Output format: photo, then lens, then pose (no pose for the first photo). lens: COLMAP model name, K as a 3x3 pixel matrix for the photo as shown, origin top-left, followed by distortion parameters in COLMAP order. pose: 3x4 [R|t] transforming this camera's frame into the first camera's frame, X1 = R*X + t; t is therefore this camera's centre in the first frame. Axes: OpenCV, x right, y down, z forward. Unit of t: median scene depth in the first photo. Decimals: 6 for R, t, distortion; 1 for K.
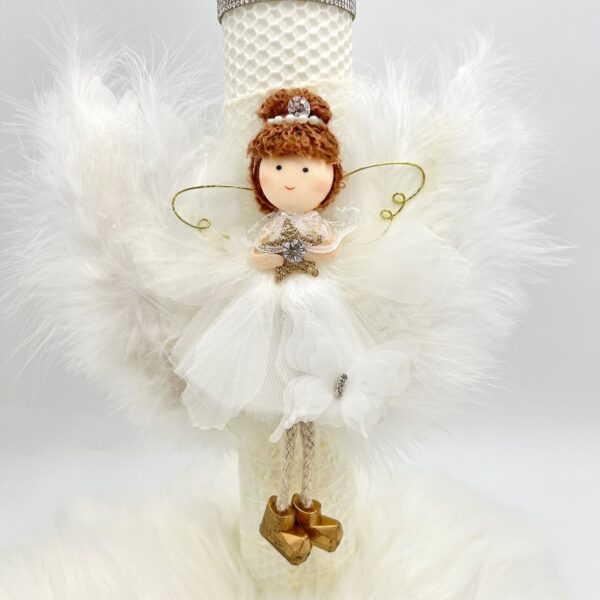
lens RADIAL K [[655.1, 0, 296.9], [0, 655.1, 307.1], [0, 0, 1]] dist [0.017879, -0.001430]
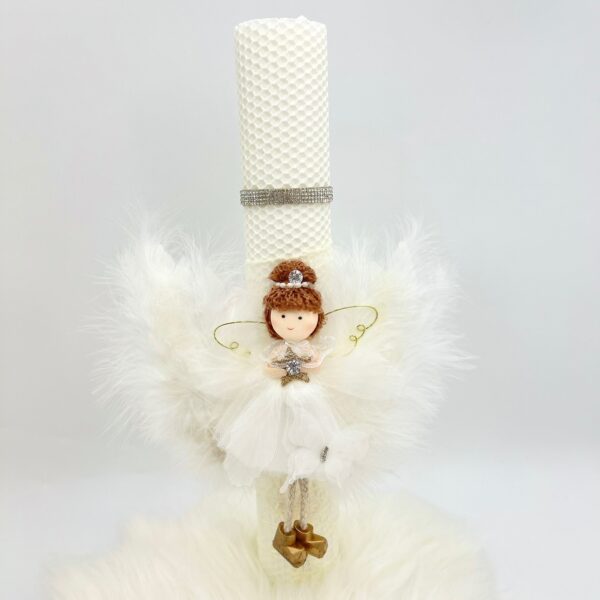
lens RADIAL K [[657.6, 0, 300.0], [0, 657.6, 300.0], [0, 0, 1]] dist [0.037668, -0.035397]
pose [[0.999899, -0.011789, 0.007964, 0.000589], [0.011658, 0.999799, 0.016311, -0.257646], [-0.008155, -0.016217, 0.999835, -0.534246]]
